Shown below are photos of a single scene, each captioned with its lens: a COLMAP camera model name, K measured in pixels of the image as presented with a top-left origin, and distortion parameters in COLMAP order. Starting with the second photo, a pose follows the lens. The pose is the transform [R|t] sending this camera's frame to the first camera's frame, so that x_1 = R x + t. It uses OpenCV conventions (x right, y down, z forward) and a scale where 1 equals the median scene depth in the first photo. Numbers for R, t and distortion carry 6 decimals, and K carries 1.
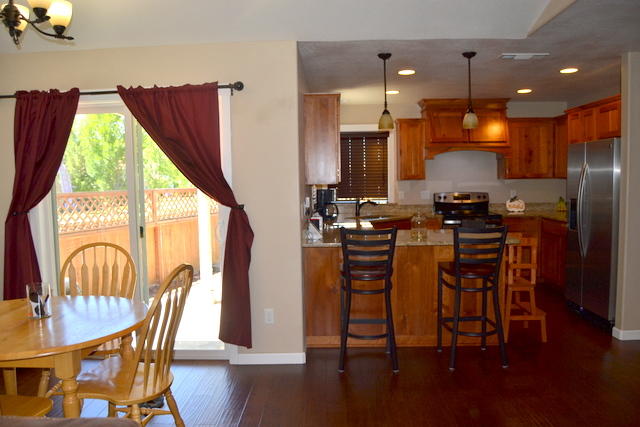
lens RADIAL K [[503.2, 0, 319.5], [0, 503.2, 213.0], [0, 0, 1]] dist [-0.083918, 0.026152]
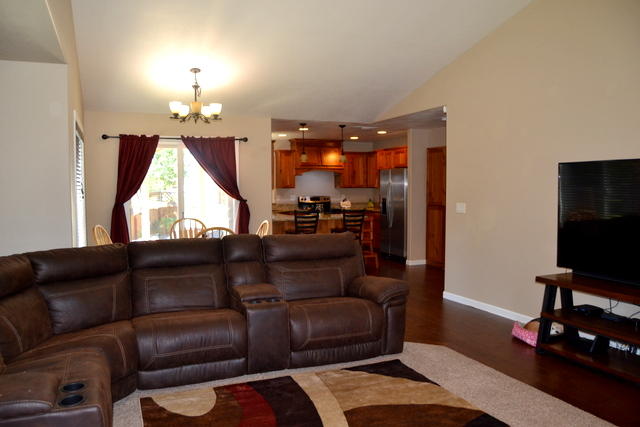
lens RADIAL K [[503.2, 0, 307.4], [0, 503.2, 211.4], [0, 0, 1]] dist [-0.083918, 0.026152]
pose [[0.919274, -0.008374, 0.393528, -0.402345], [0.017597, 0.999648, -0.019836, 0.042581], [-0.393224, 0.025160, 0.919098, -0.515685]]
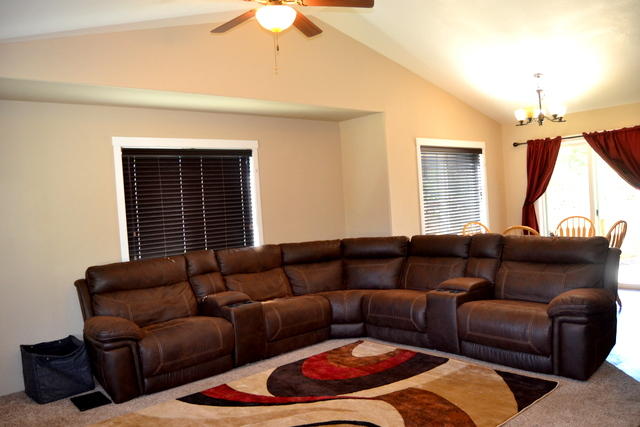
lens RADIAL K [[503.2, 0, 321.5], [0, 503.2, 218.2], [0, 0, 1]] dist [-0.083918, 0.026152]
pose [[0.681162, -0.002214, -0.732129, 0.151197], [0.000838, 0.999997, -0.002244, 0.036571], [0.732132, 0.000915, 0.681162, -0.541351]]
